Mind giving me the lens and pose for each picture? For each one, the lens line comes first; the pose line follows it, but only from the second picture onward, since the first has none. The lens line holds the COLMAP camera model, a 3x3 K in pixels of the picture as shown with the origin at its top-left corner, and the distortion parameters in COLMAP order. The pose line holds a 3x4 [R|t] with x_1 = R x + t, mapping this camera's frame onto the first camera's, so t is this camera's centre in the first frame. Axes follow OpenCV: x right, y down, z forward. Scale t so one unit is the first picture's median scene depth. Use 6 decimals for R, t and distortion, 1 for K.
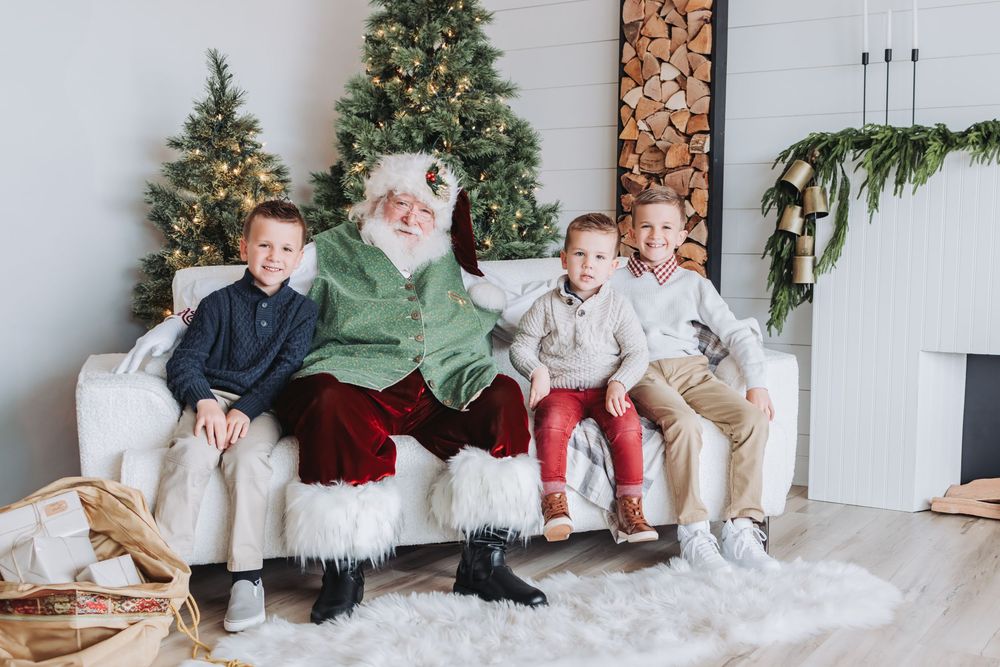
lens RADIAL K [[1108.8, 0, 526.2], [0, 1108.8, 333.0], [0, 0, 1]] dist [0.001803, 0.000000]
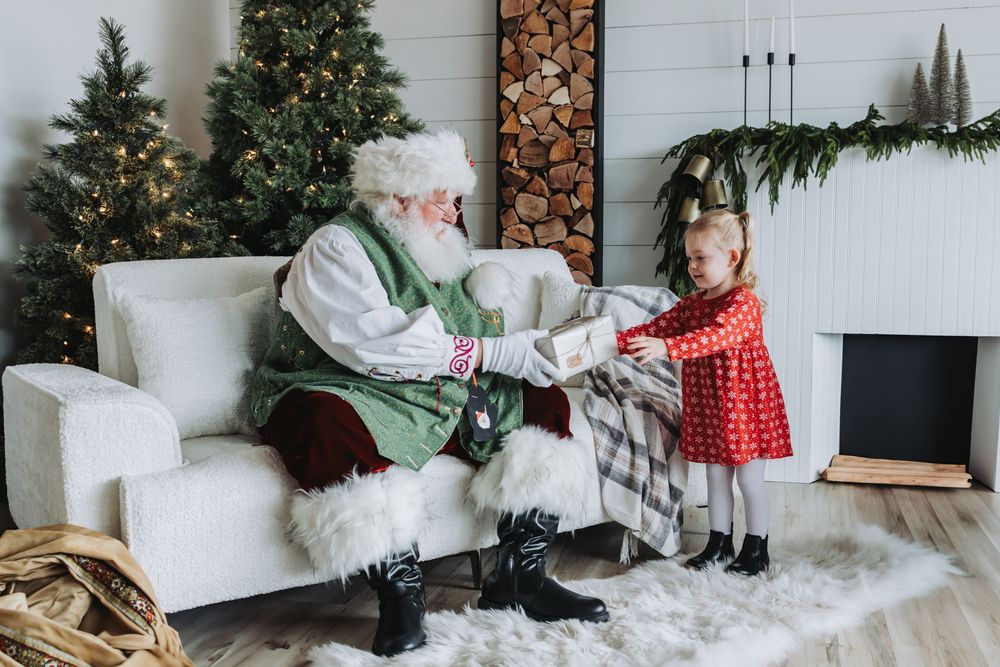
lens RADIAL K [[1041.3, 0, 494.7], [0, 1041.3, 302.7], [0, 0, 1]] dist [-0.001026, 0.000000]
pose [[0.958205, -0.023344, 0.285128, -0.202070], [0.030520, 0.999319, -0.020751, -0.001636], [-0.284450, 0.028586, 0.958265, 0.106863]]
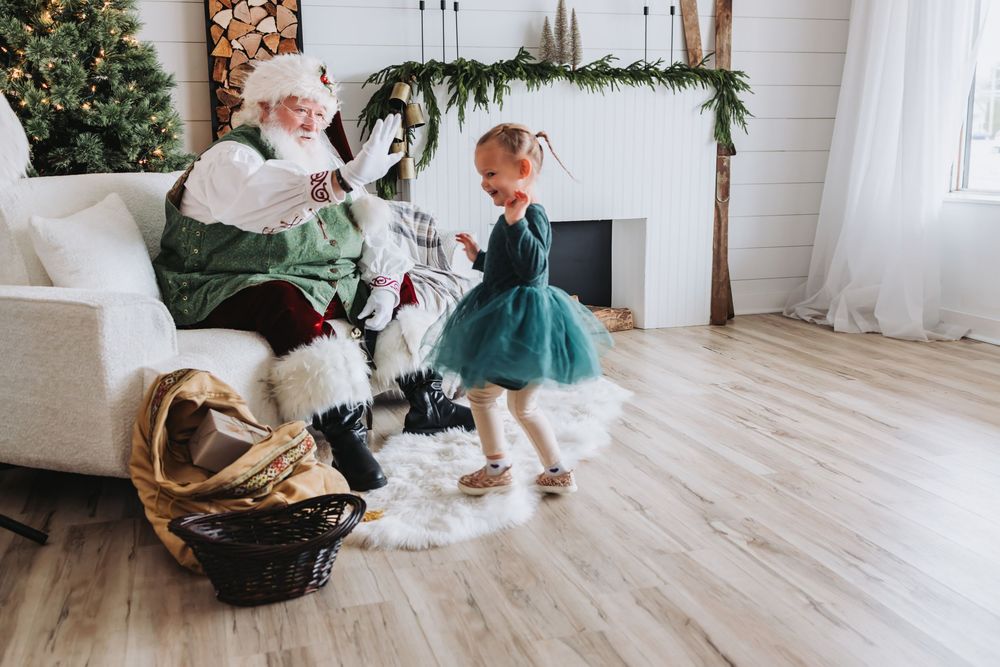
lens RADIAL K [[1009.4, 0, 497.0], [0, 1009.4, 308.2], [0, 0, 1]] dist [-0.017251, 0.000000]
pose [[0.667944, -0.127647, 0.733183, -0.514844], [0.077215, 0.991750, 0.102320, -0.007286], [-0.740195, -0.011732, 0.672290, 0.122016]]
